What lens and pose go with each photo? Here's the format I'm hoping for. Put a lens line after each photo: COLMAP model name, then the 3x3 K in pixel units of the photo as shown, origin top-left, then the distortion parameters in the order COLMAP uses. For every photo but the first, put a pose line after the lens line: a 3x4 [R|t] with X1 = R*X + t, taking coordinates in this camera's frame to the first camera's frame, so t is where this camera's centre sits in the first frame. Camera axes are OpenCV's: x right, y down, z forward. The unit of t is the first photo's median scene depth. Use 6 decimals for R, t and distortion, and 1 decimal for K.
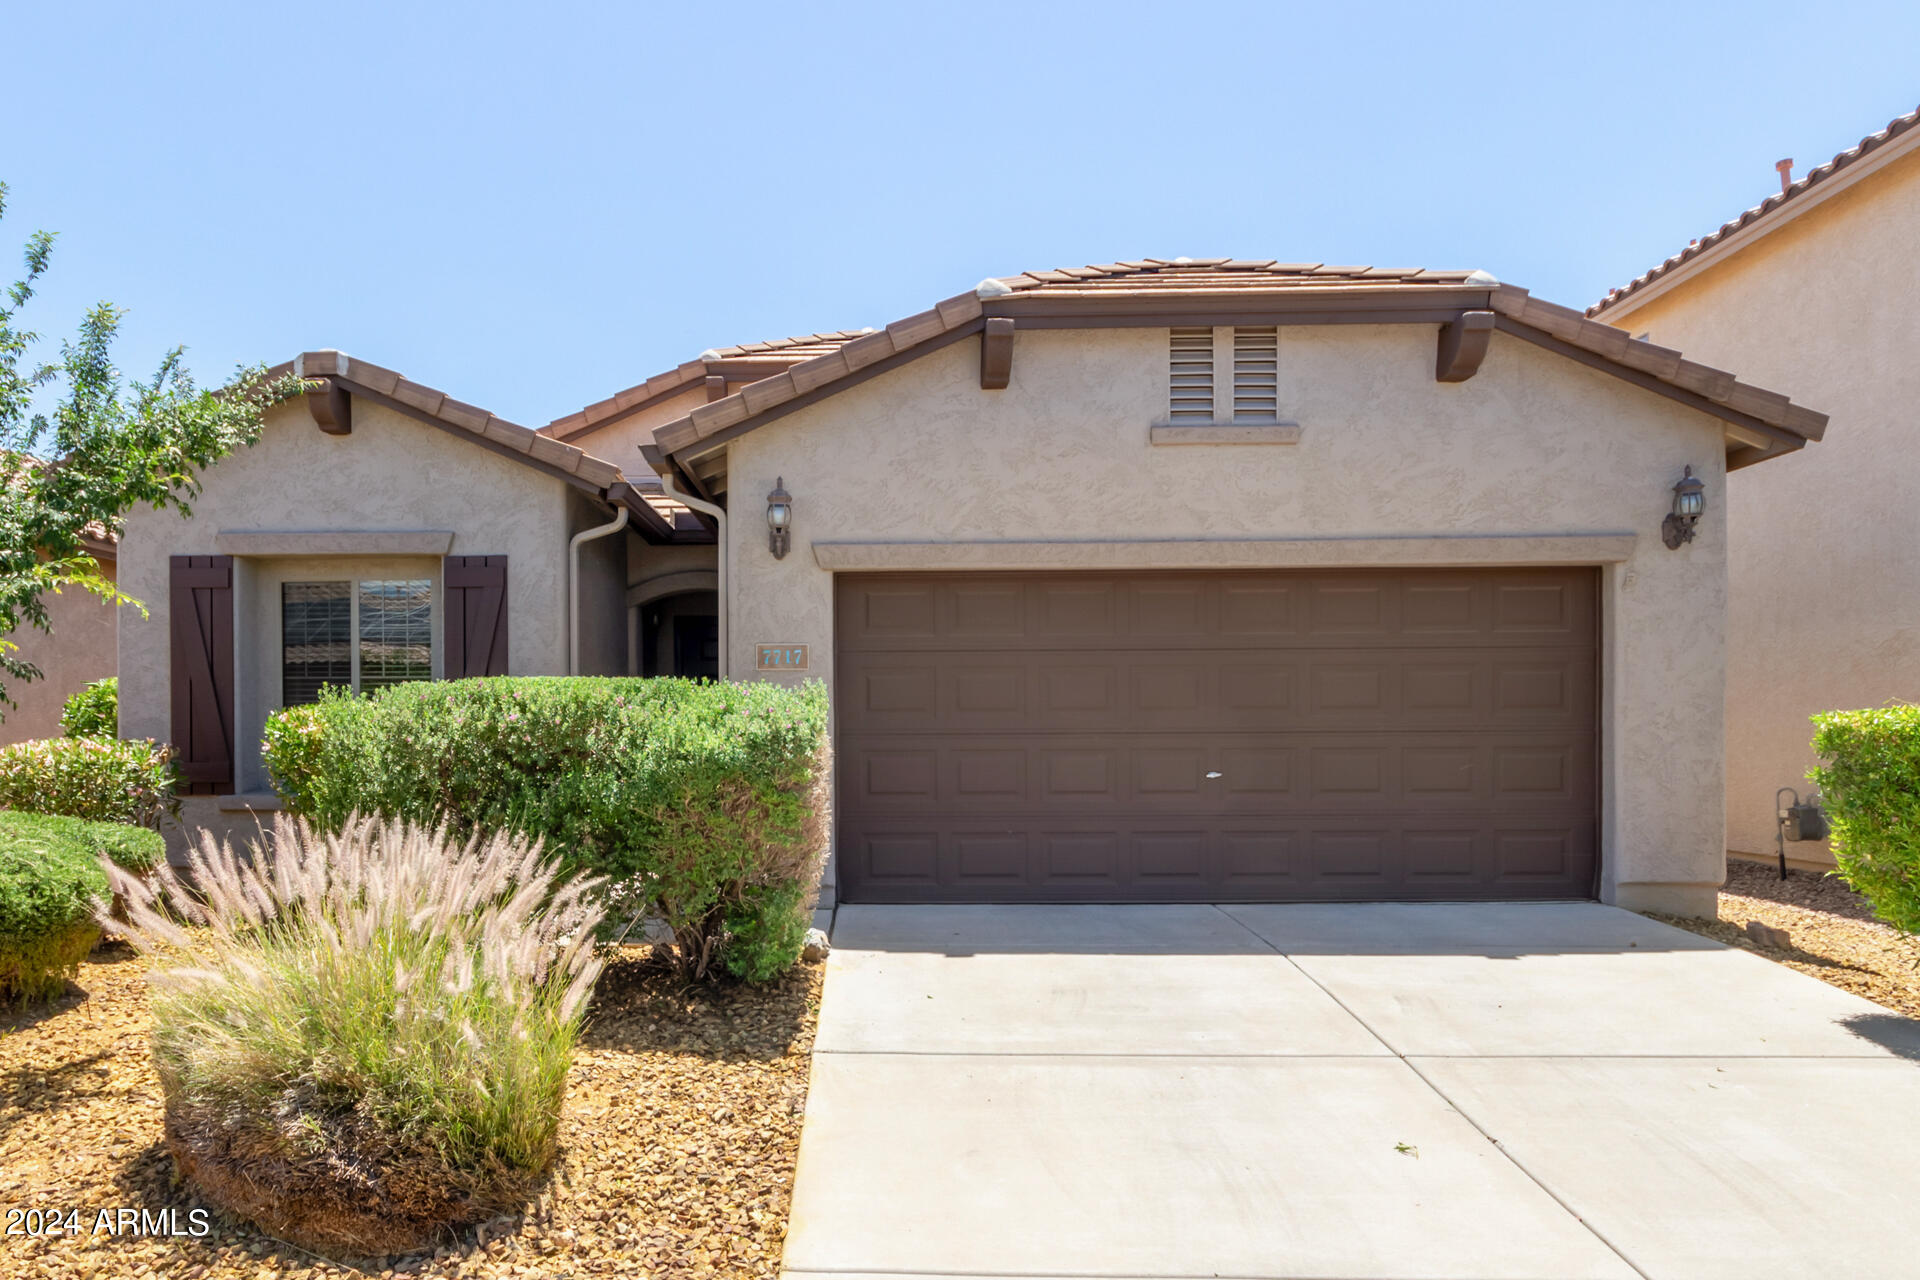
lens RADIAL K [[898.5, 0, 958.1], [0, 898.5, 644.6], [0, 0, 1]] dist [-0.003044, 0.008208]
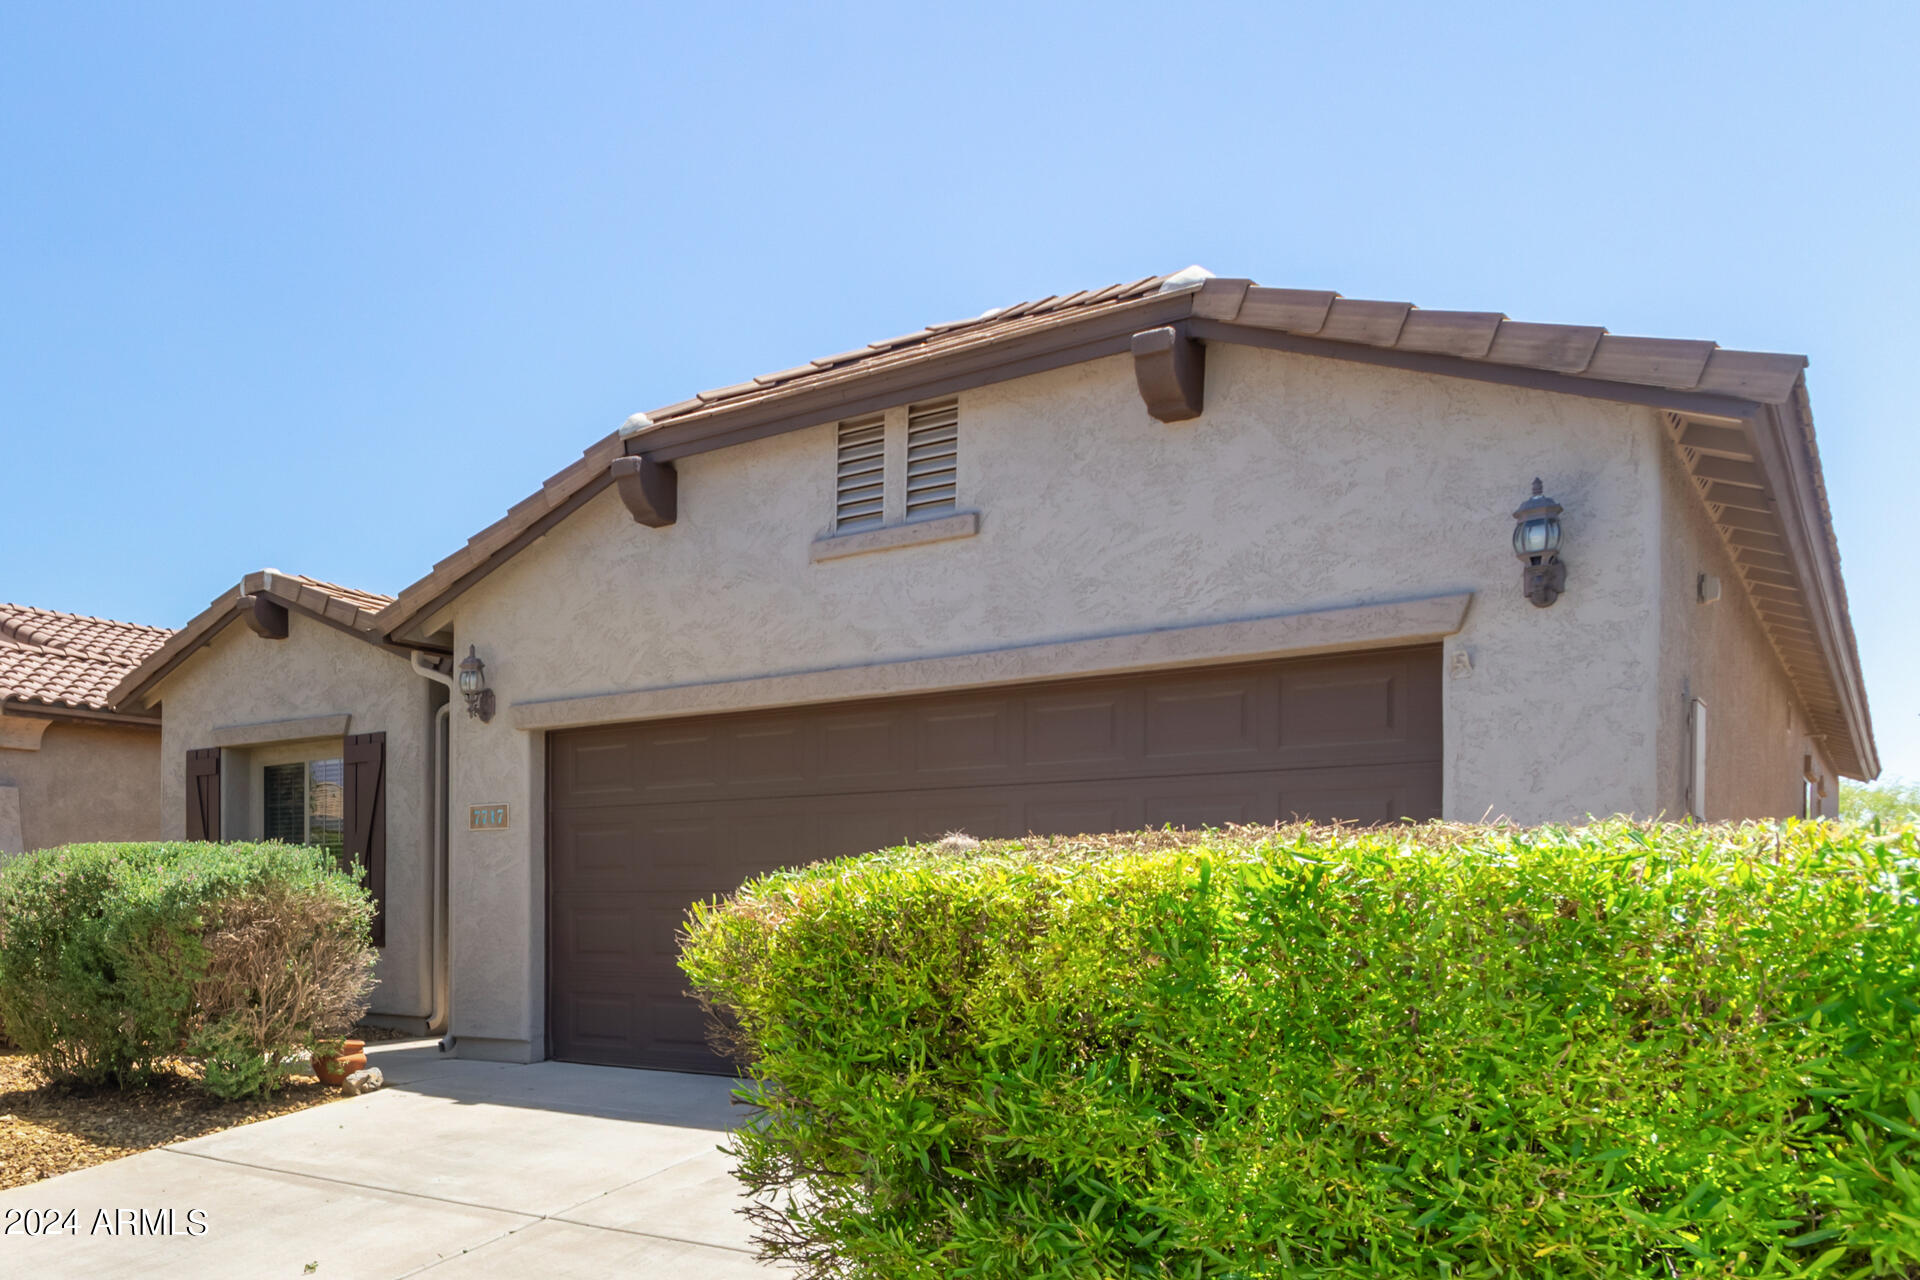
lens RADIAL K [[1160.0, 0, 959.6], [0, 1160.0, 781.5], [0, 0, 1]] dist [0.016697, -0.000384]
pose [[0.887585, -0.046219, -0.458319, 0.833079], [0.044321, 0.998906, -0.014903, 0.015682], [0.458507, -0.007086, 0.888663, 0.051818]]
